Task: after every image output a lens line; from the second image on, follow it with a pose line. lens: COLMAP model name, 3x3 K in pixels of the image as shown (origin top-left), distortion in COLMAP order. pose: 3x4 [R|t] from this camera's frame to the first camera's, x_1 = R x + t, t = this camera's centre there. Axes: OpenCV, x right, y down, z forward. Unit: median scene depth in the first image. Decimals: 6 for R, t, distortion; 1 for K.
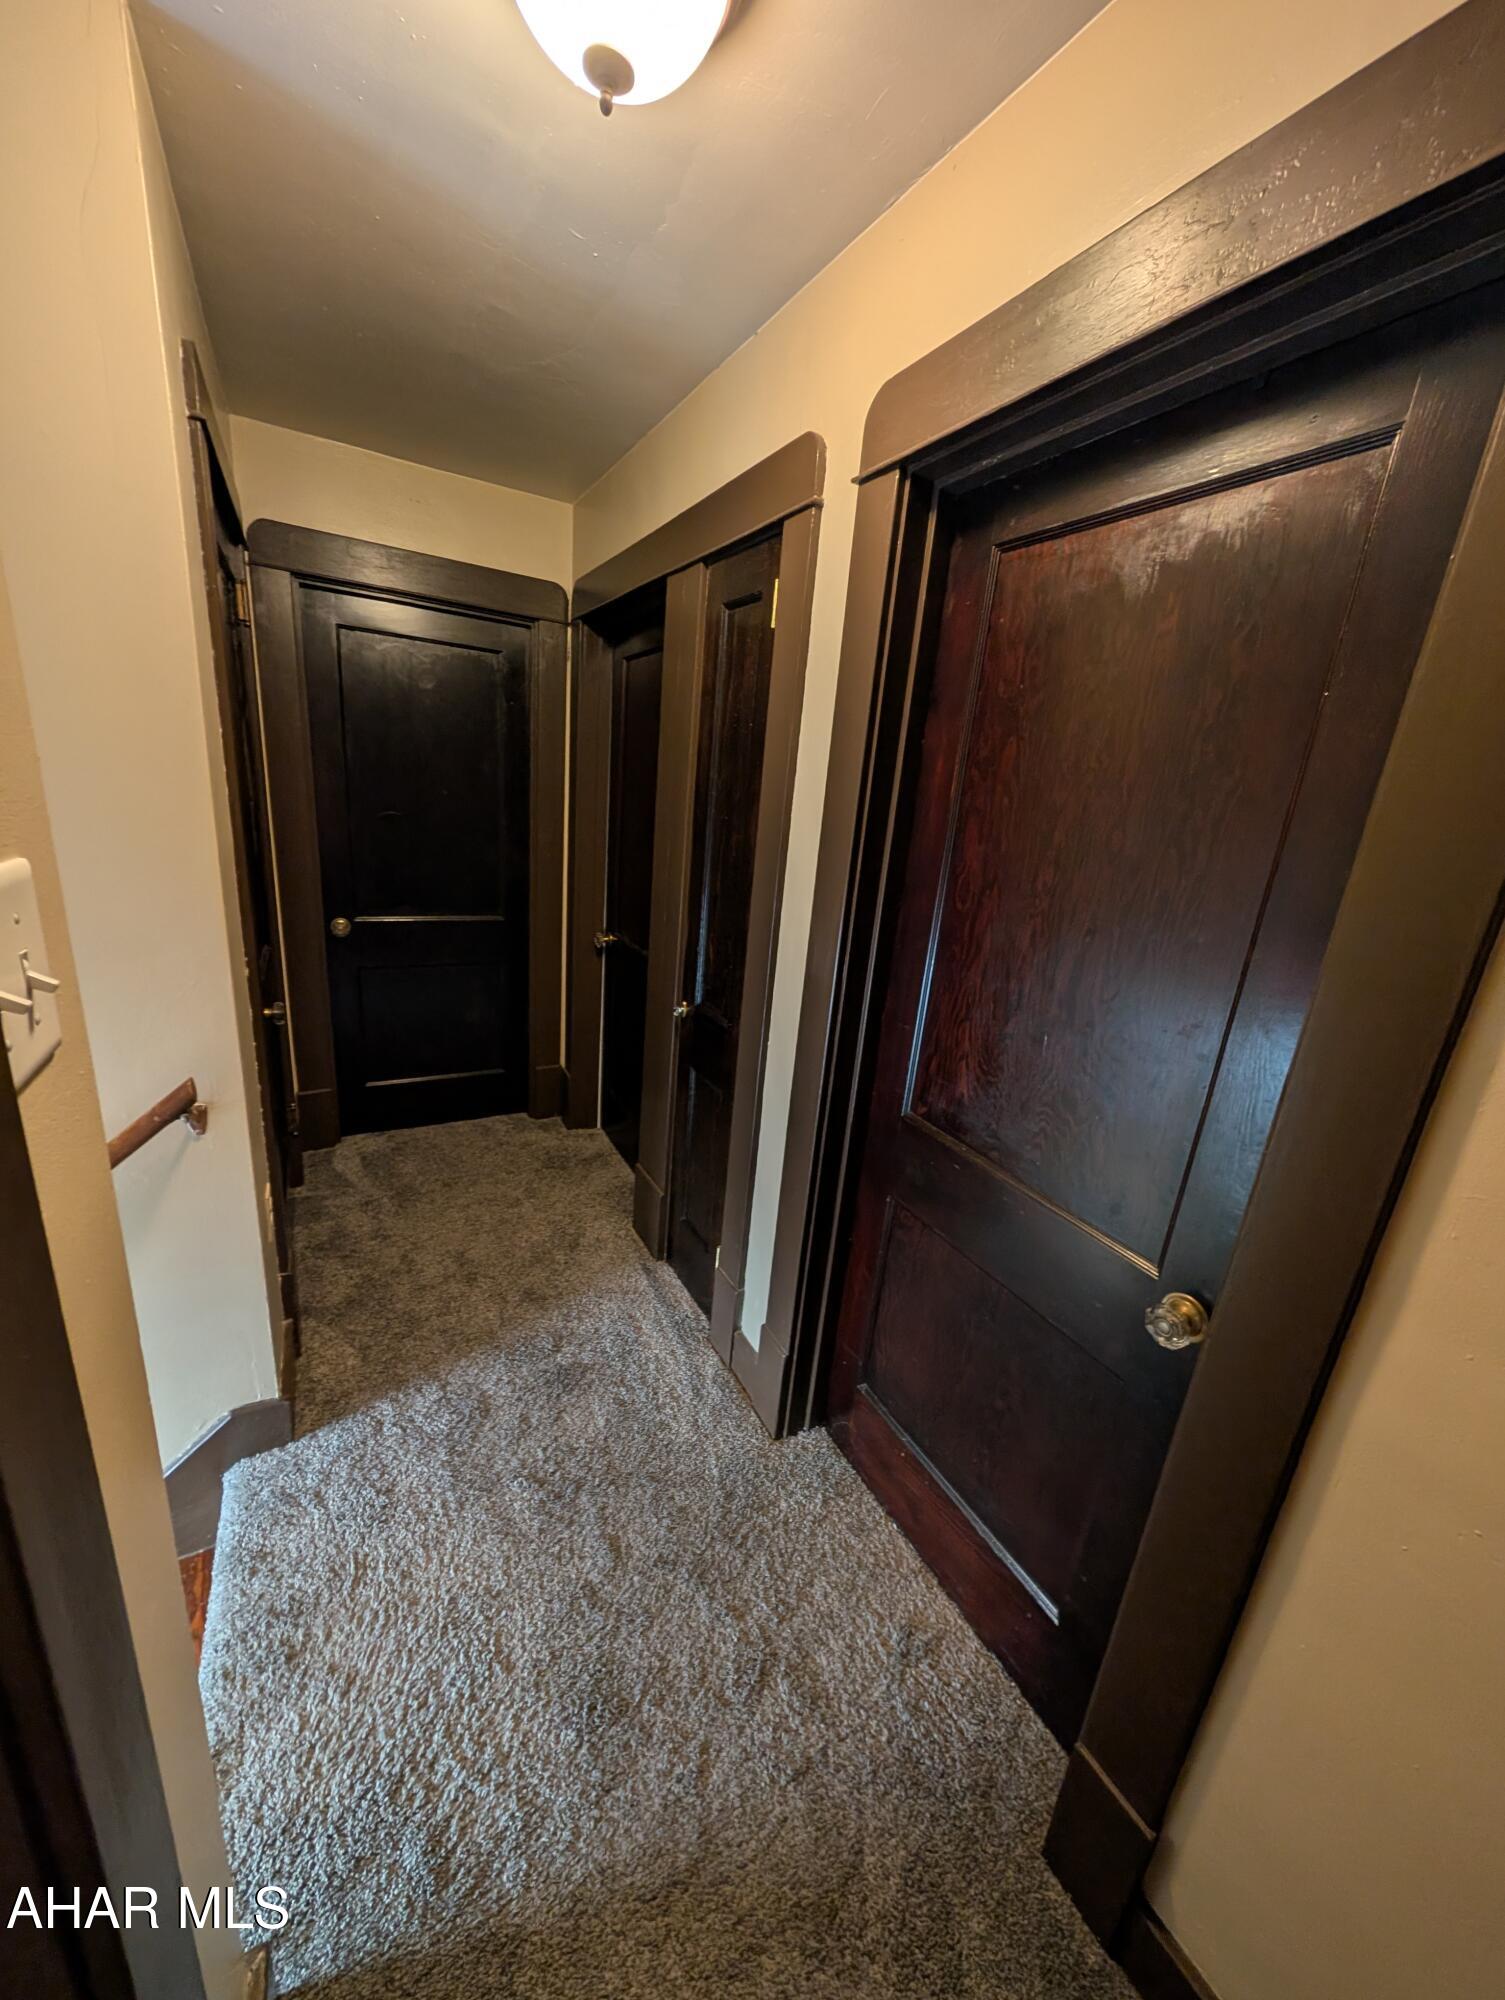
lens RADIAL K [[726.3, 0, 752.8], [0, 726.3, 999.6], [0, 0, 1]] dist [-0.001138, 0.000258]
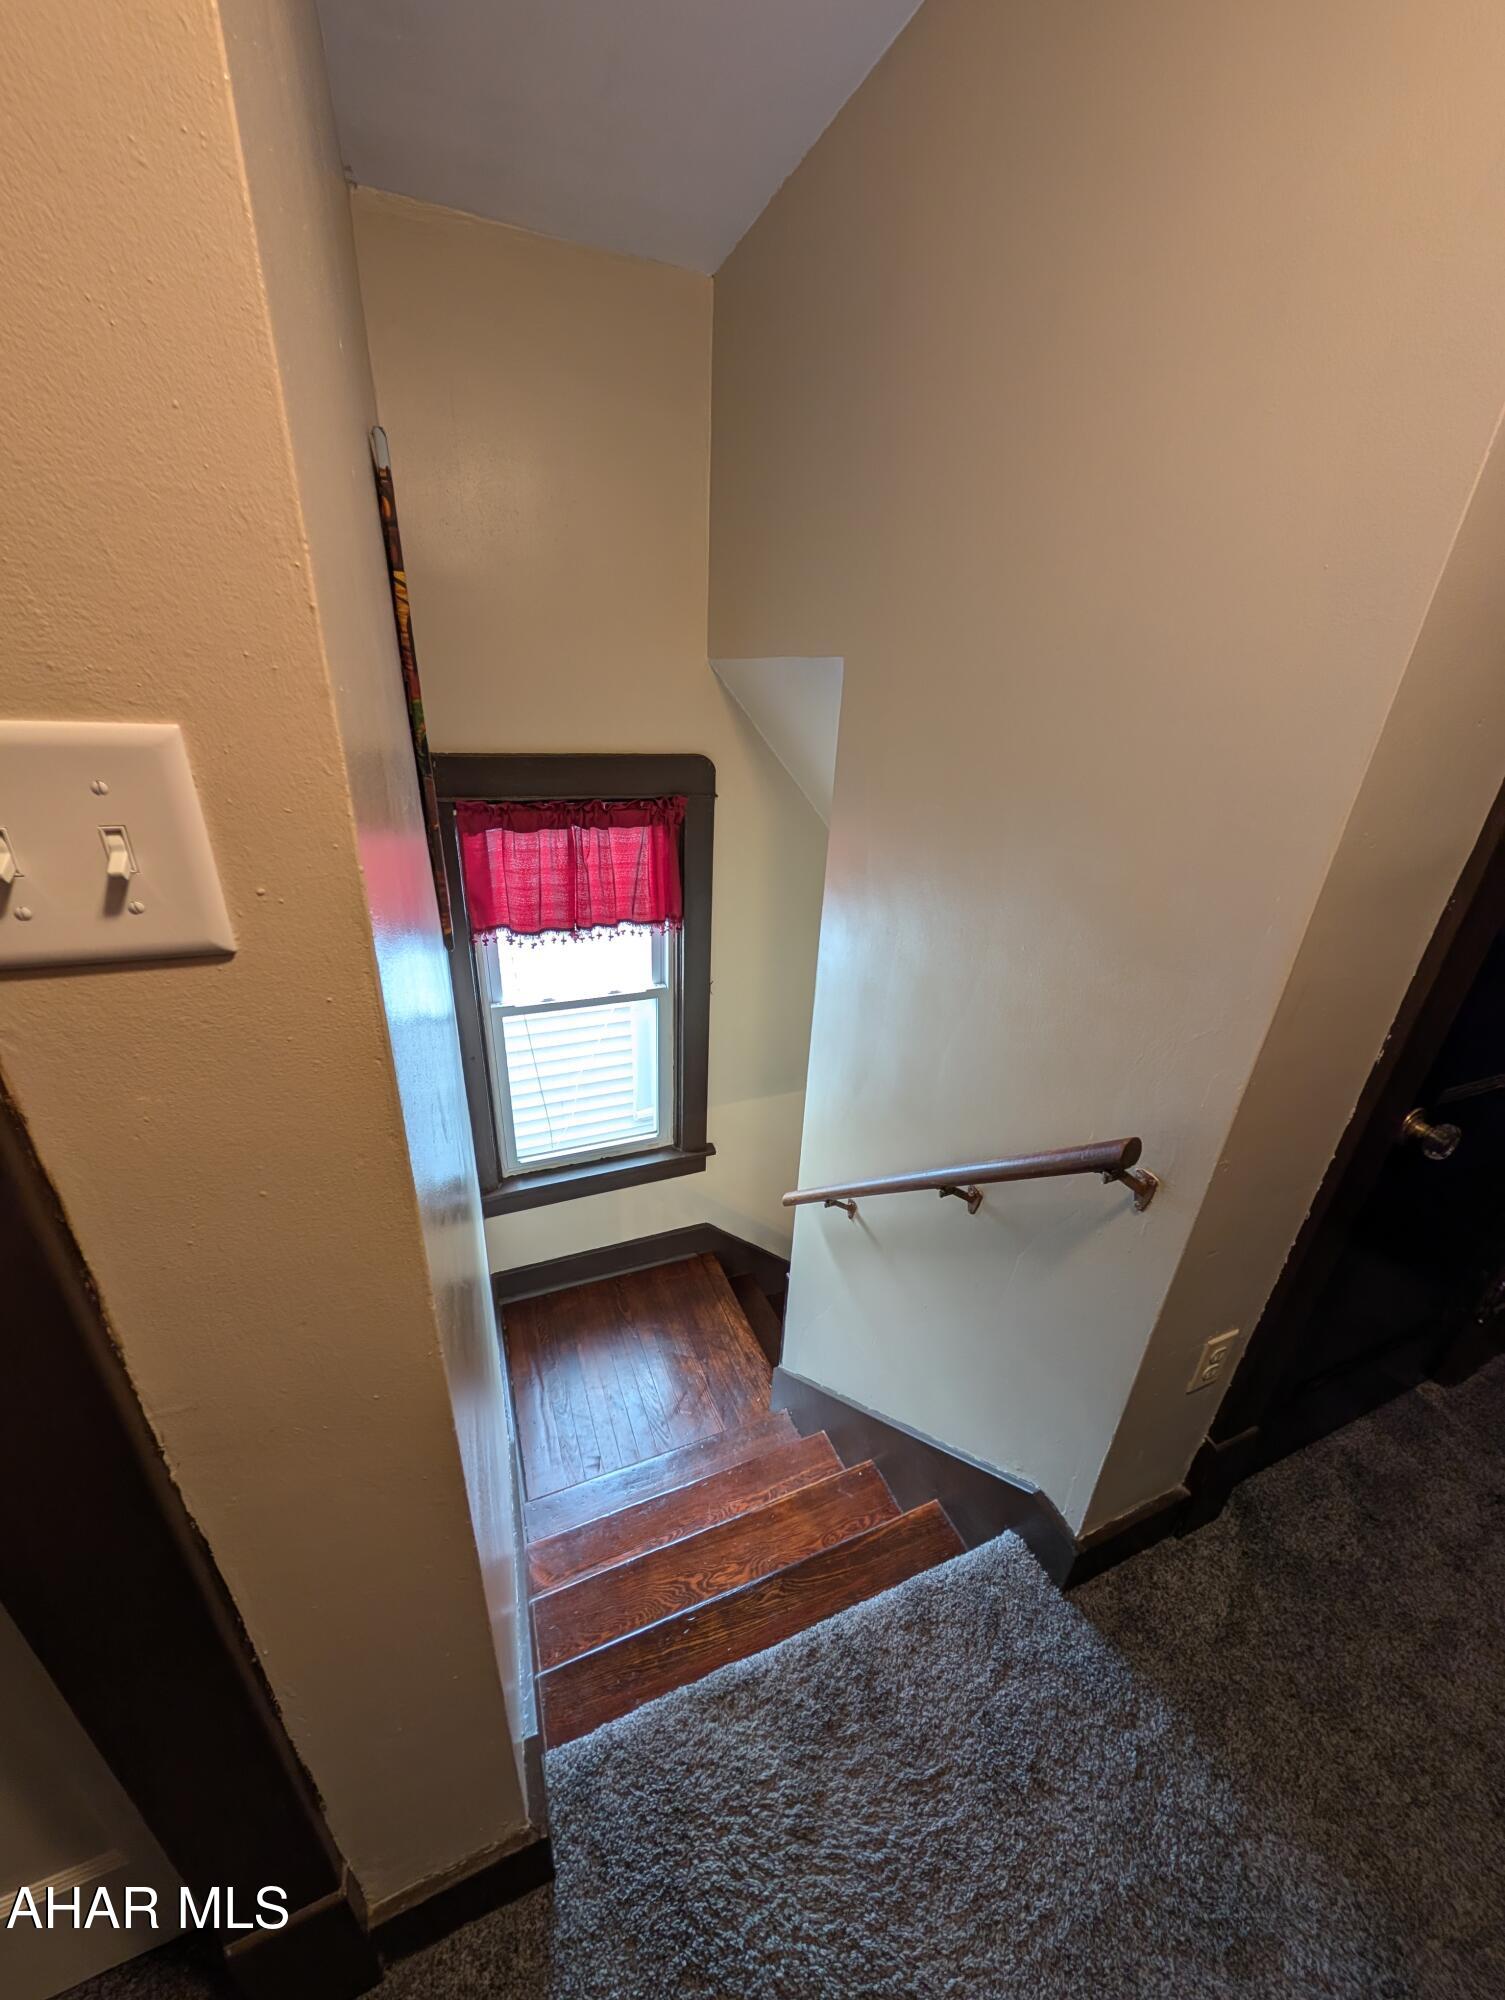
lens RADIAL K [[726.3, 0, 756.1], [0, 726.3, 998.6], [0, 0, 1]] dist [-0.001138, 0.000258]
pose [[-0.123392, 0.320027, -0.939339, -0.069931], [-0.335139, 0.877519, 0.342989, -0.119794], [0.934054, 0.357131, -0.001025, 0.509214]]
